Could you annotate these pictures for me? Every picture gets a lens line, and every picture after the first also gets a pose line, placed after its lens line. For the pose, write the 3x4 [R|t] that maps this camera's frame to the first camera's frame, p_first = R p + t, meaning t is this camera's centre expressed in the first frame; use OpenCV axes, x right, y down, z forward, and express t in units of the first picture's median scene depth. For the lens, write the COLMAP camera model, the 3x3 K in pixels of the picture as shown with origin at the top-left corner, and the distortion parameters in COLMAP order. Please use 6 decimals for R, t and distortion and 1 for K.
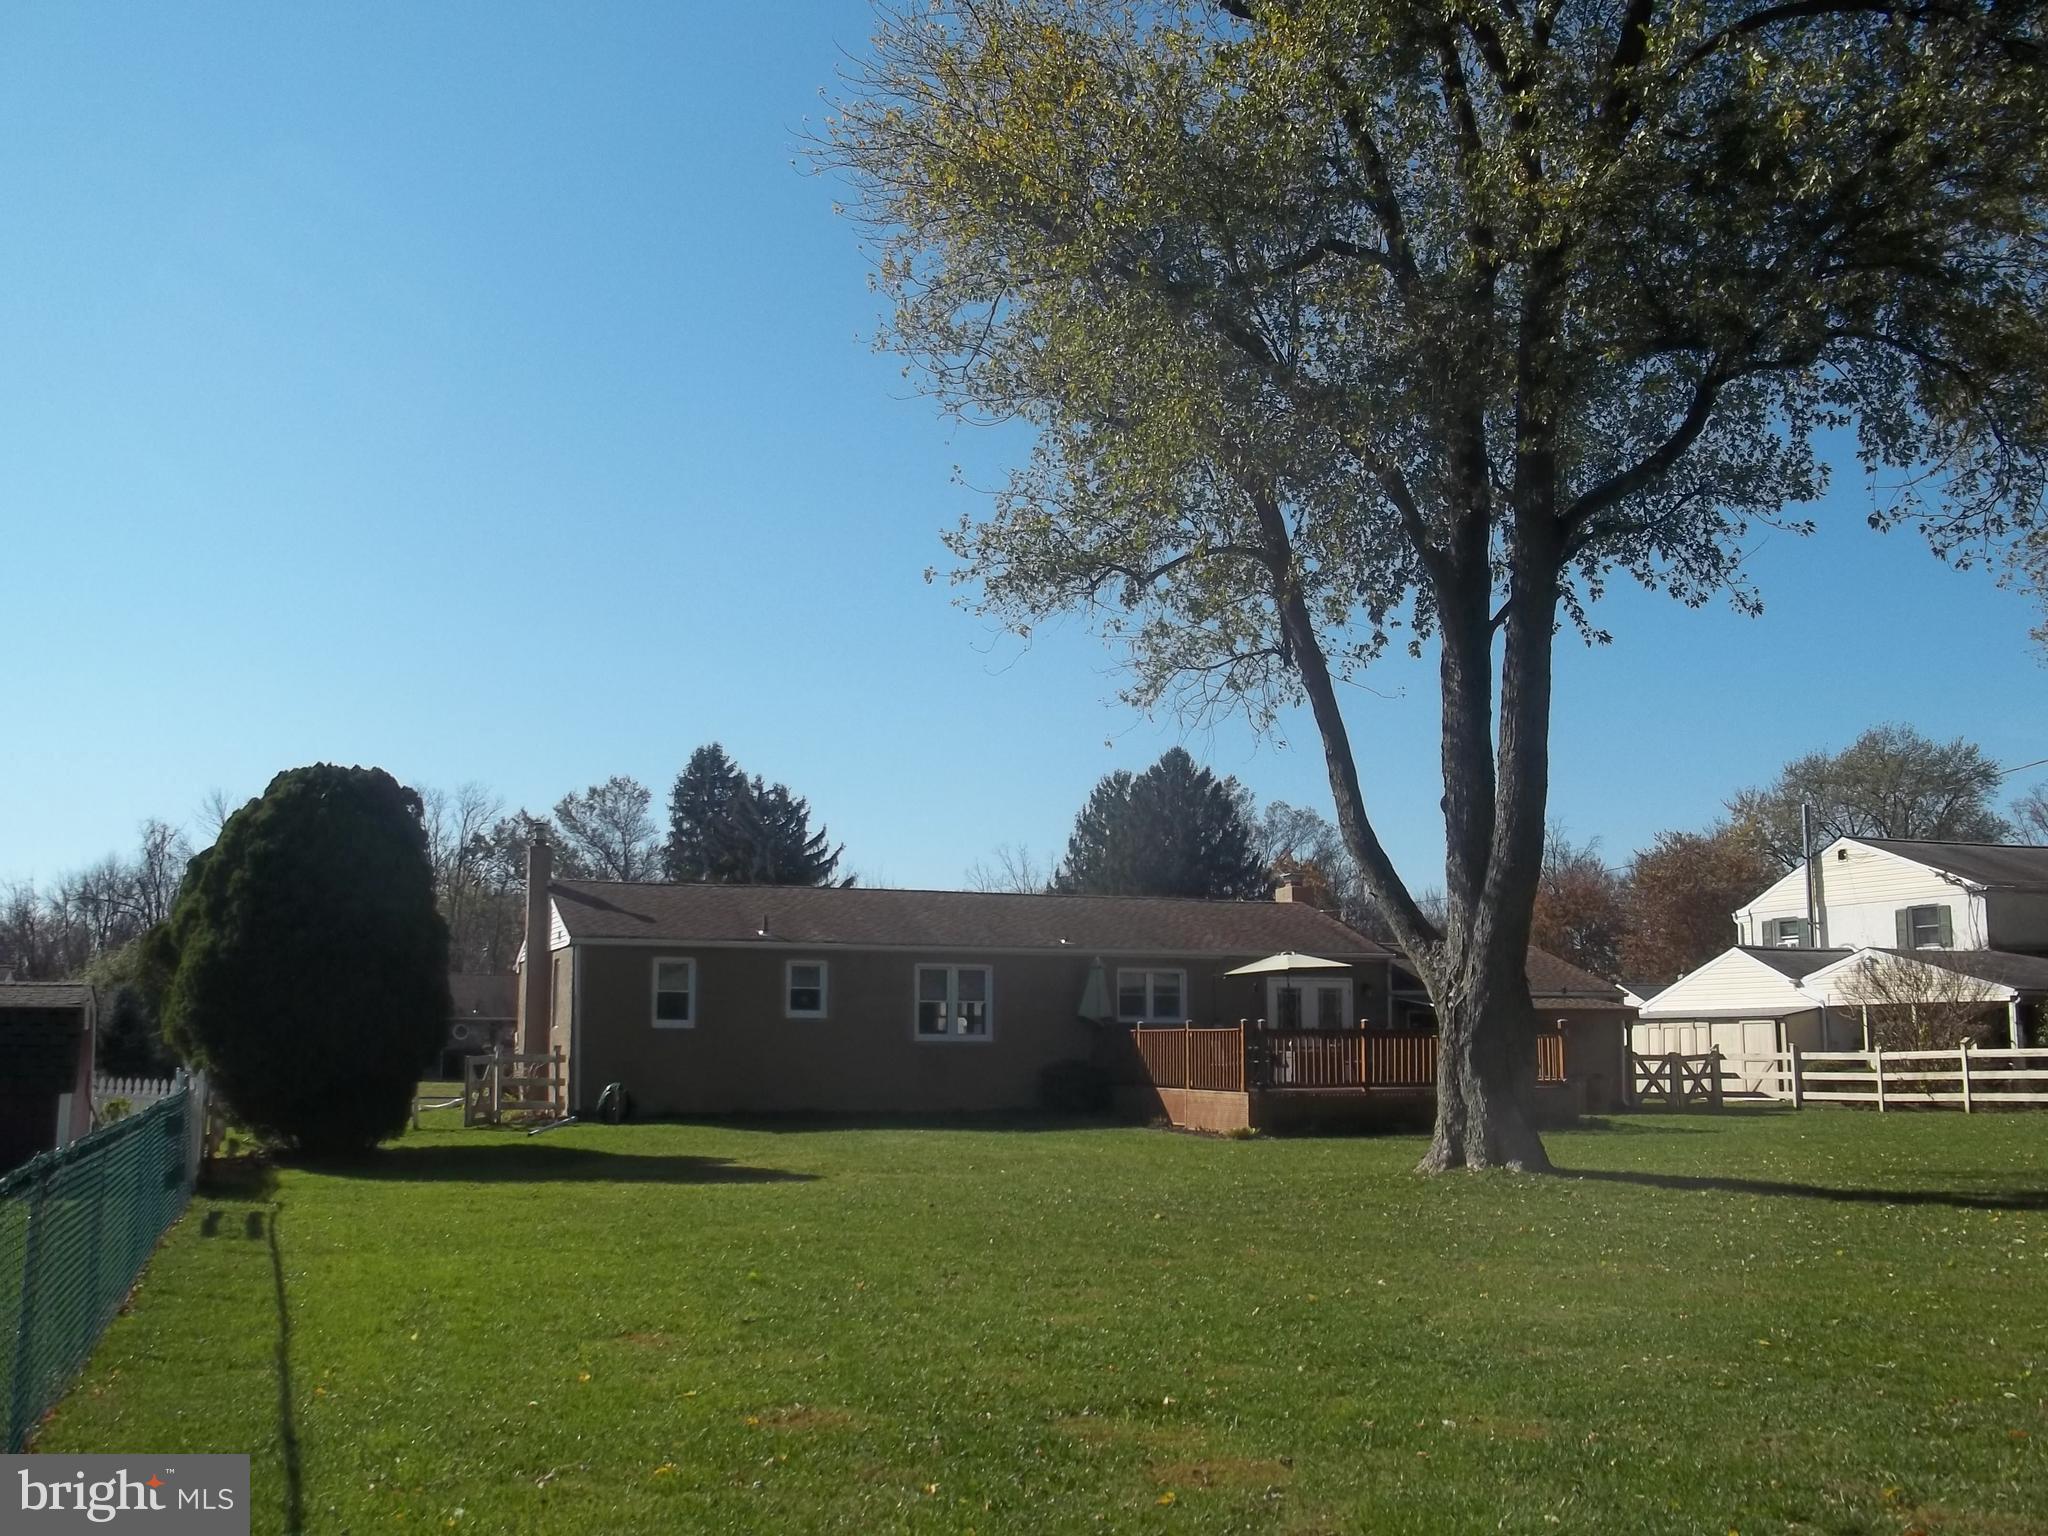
lens RADIAL K [[2008.9, 0, 1014.9], [0, 2008.9, 768.4], [0, 0, 1]] dist [-0.063729, 0.000000]
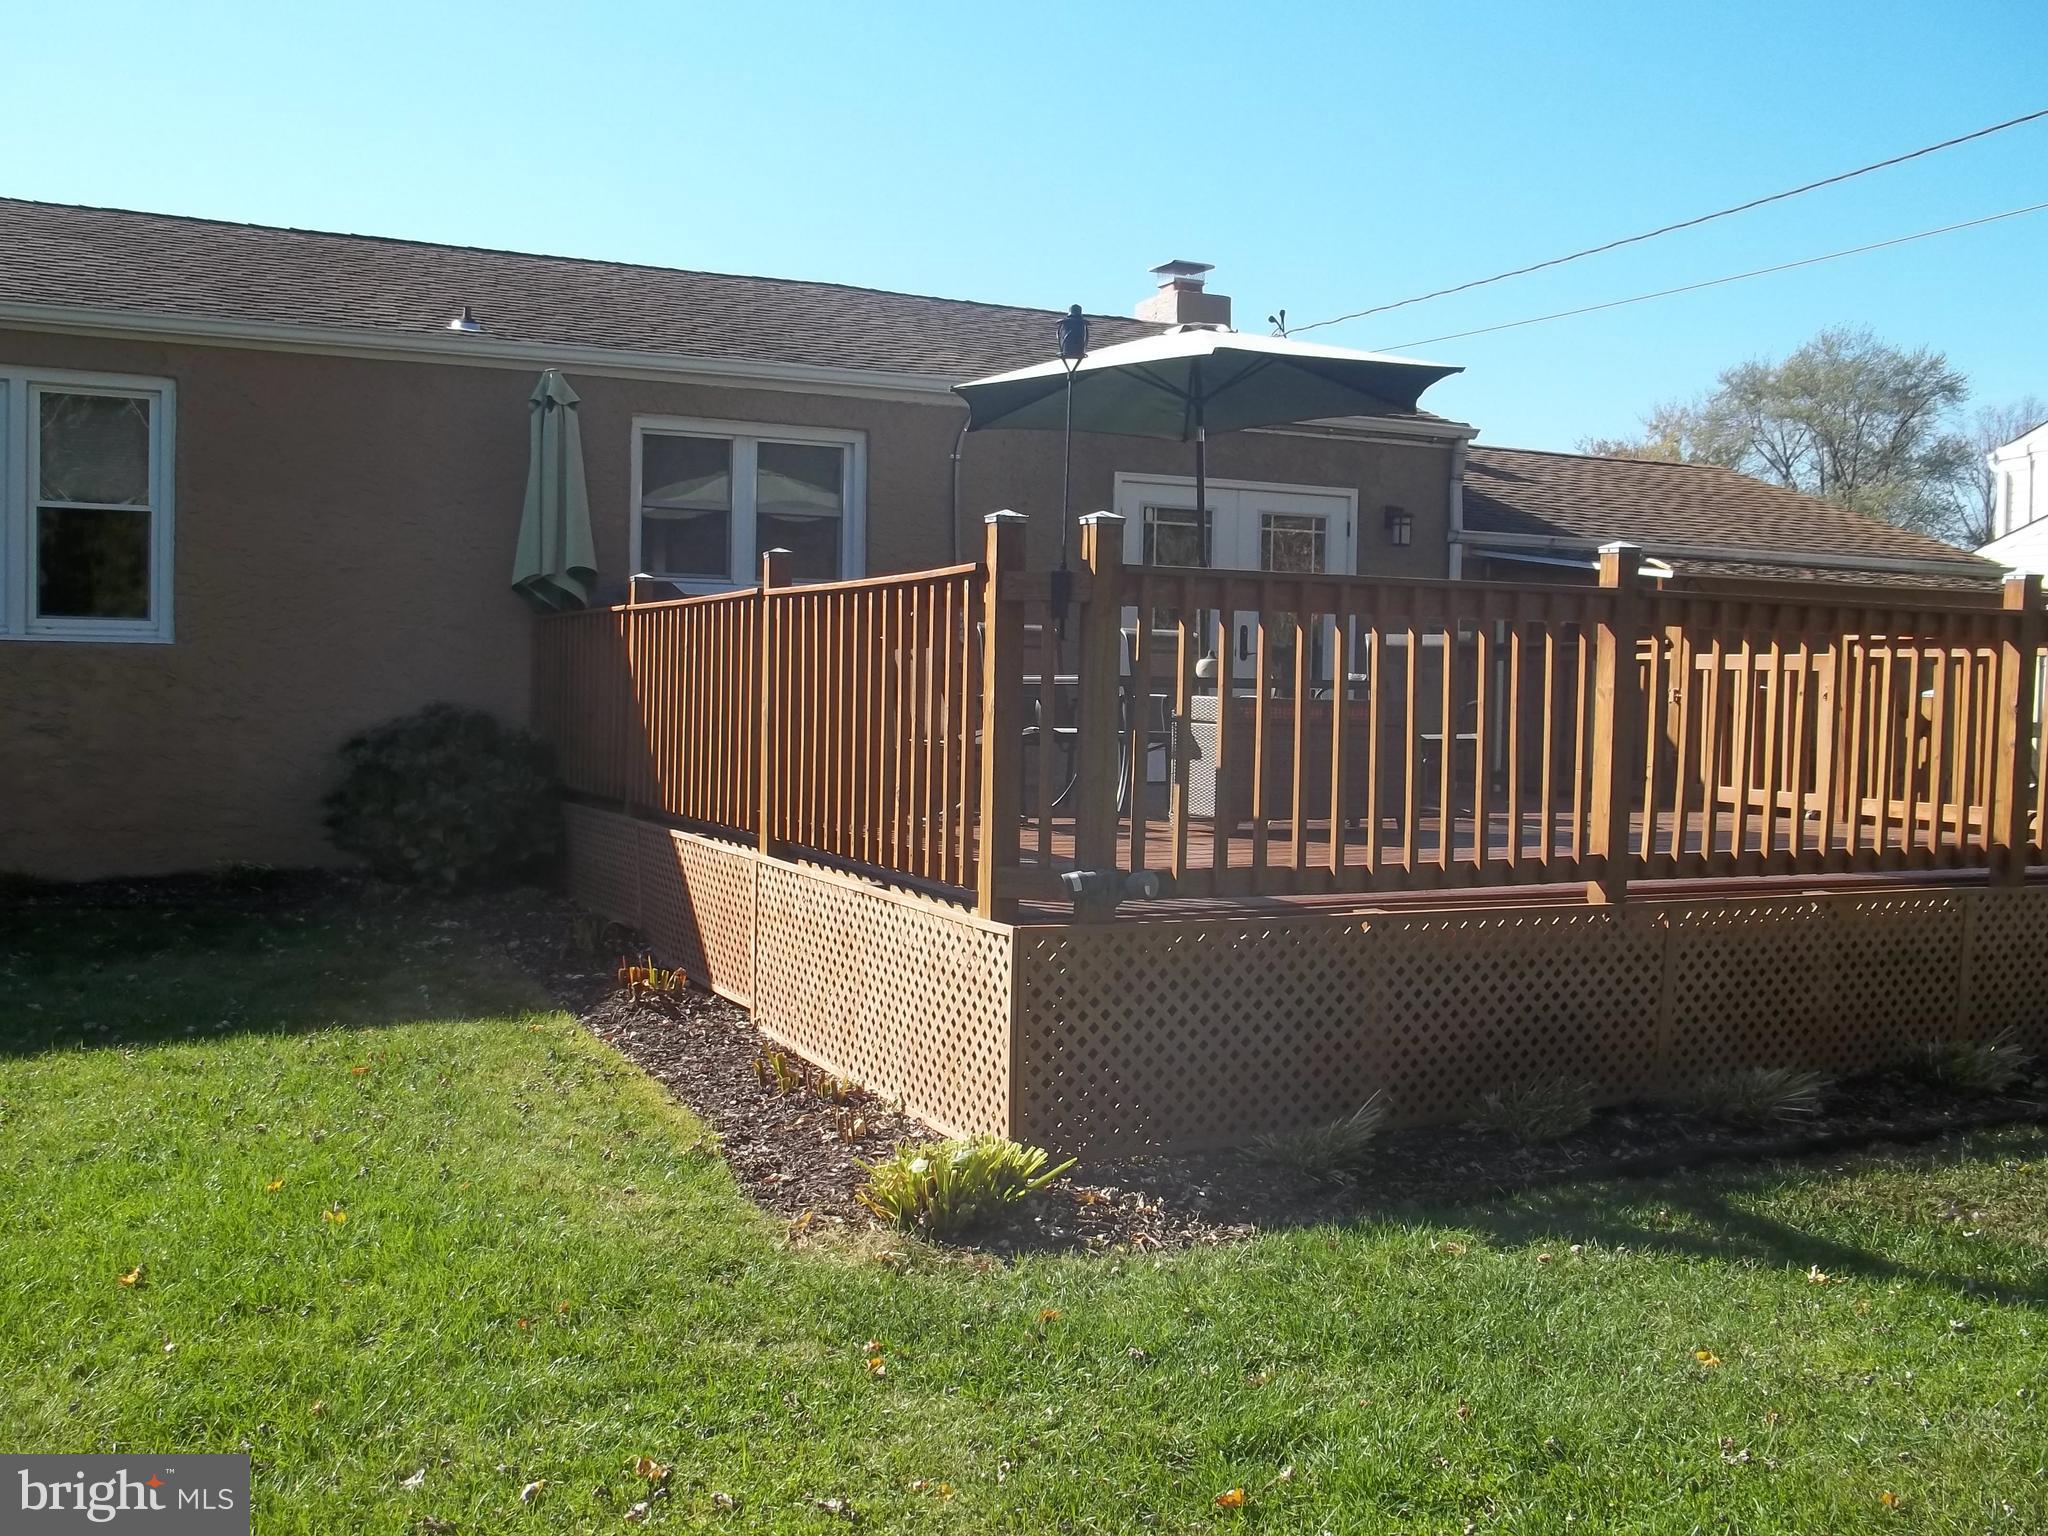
lens RADIAL K [[2008.9, 0, 1023.2], [0, 2008.9, 770.5], [0, 0, 1]] dist [-0.063729, 0.000000]
pose [[0.996446, 0.010917, 0.083524, 0.020153], [-0.025767, 0.983540, 0.178843, 0.022843], [-0.080197, -0.180359, 0.980326, 0.162574]]
